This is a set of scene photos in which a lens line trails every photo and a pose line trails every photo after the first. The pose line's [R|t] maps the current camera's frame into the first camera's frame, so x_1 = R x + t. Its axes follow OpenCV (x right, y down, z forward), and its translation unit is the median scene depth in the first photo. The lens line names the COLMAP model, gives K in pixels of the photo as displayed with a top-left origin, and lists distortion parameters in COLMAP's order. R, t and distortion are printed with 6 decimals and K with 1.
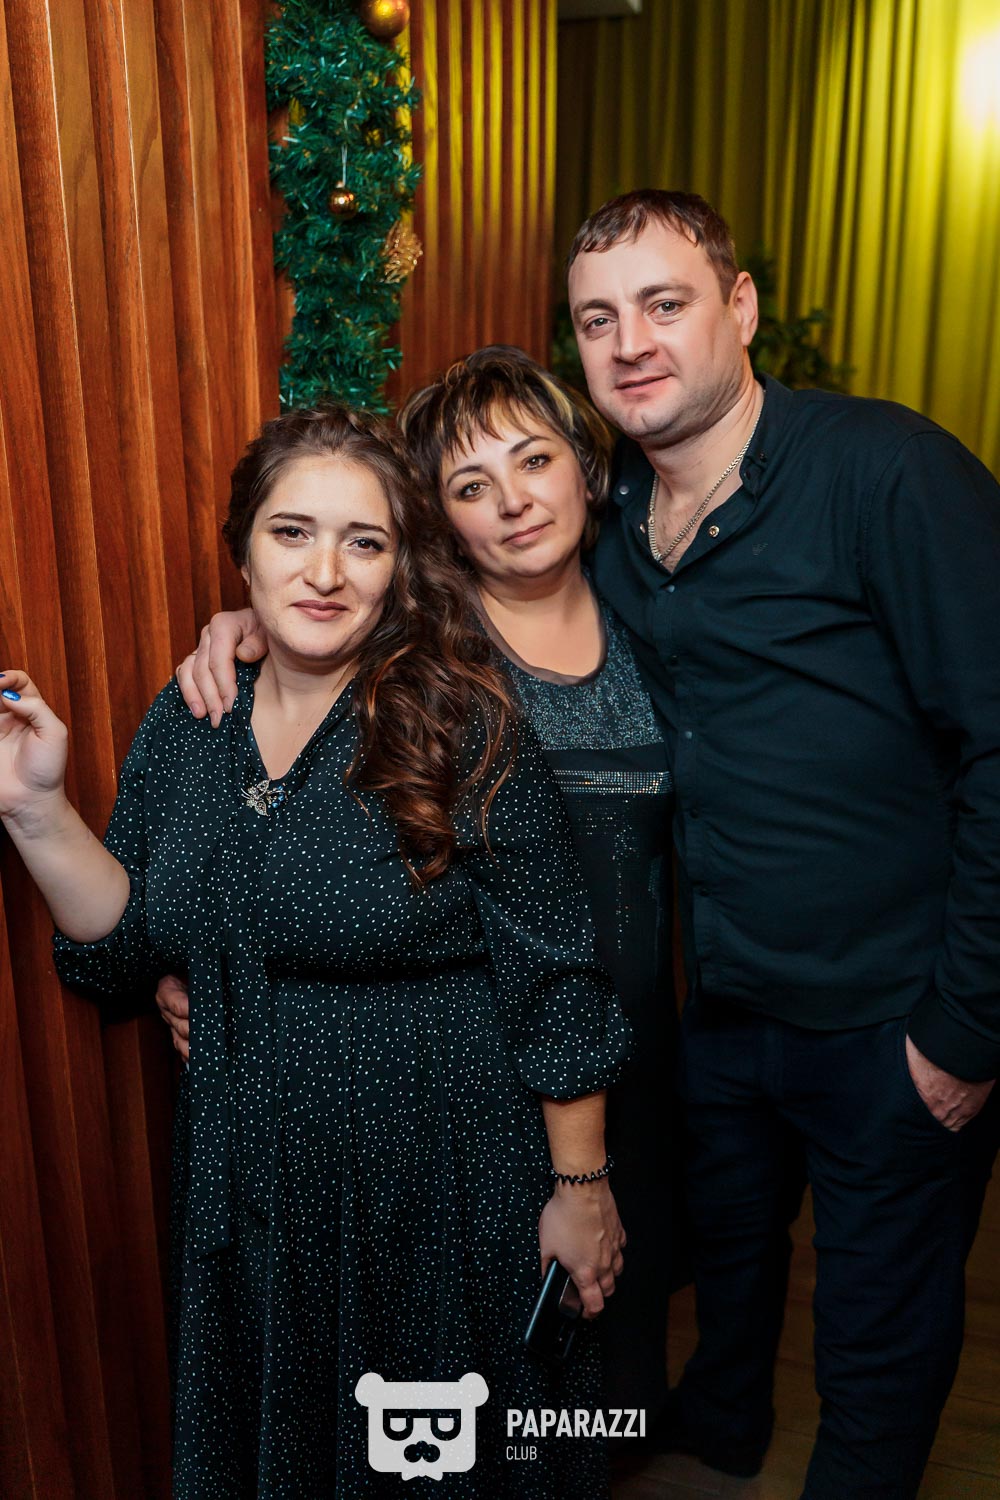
lens RADIAL K [[1249.1, 0, 554.7], [0, 1249.1, 707.4], [0, 0, 1]] dist [-0.015059, 0.006019]
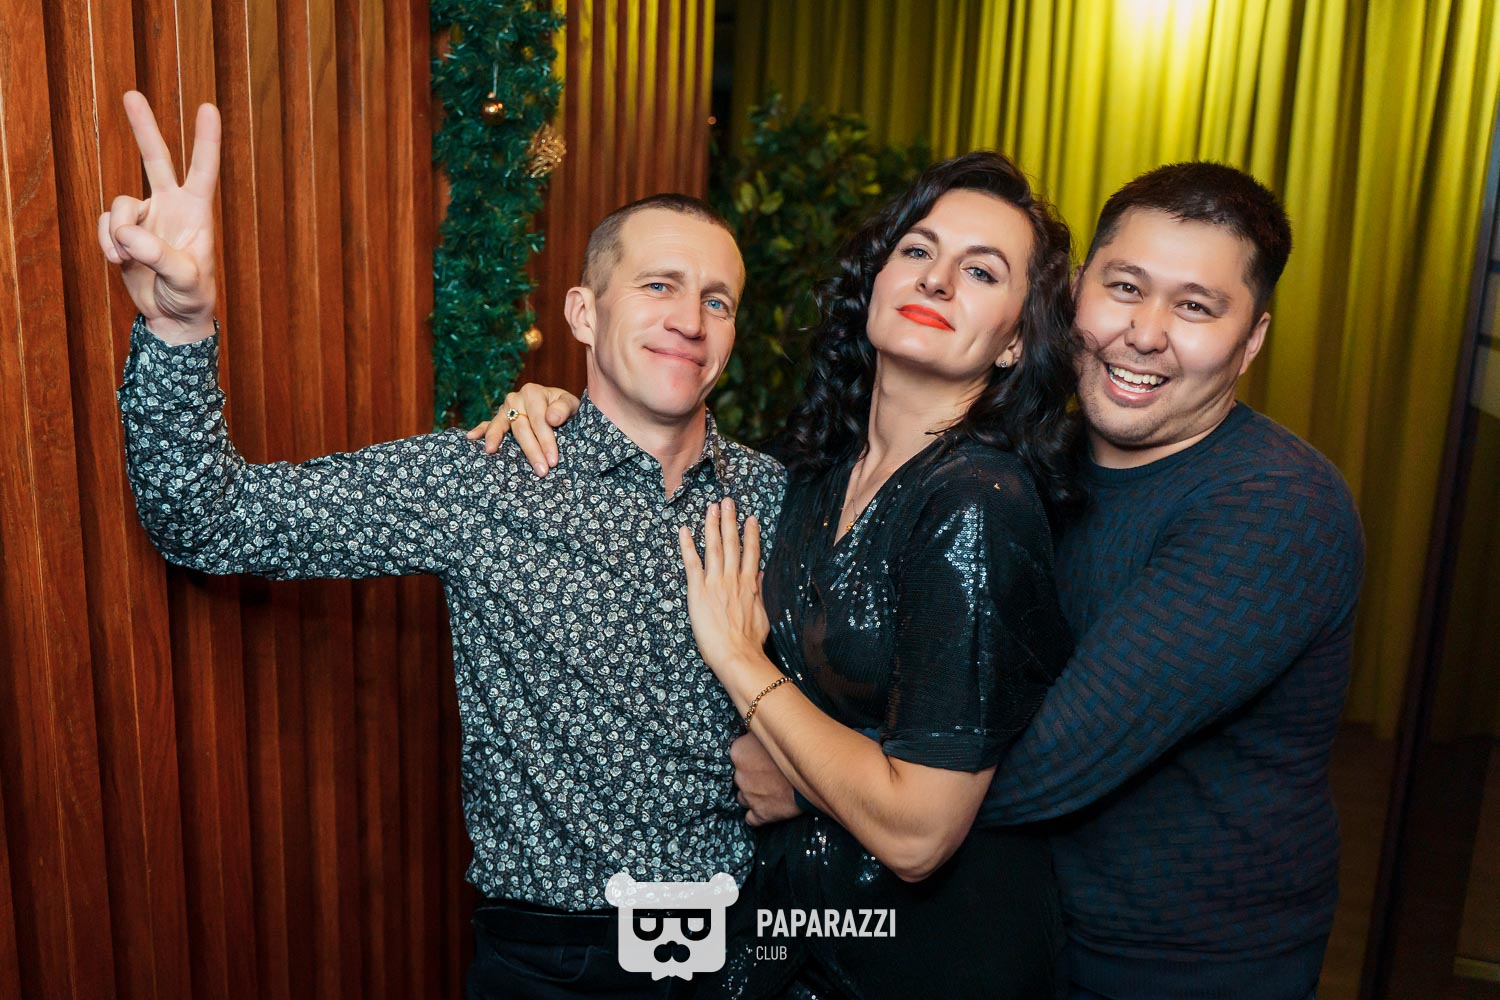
lens RADIAL K [[1249.1, 0, 748.0], [0, 1249.1, 500.6], [0, 0, 1]] dist [-0.015059, 0.006019]
pose [[0.999589, 0.023562, 0.016338, 0.057565], [-0.022506, 0.997821, -0.062016, 0.025358], [-0.017763, 0.061623, 0.997941, -0.143762]]
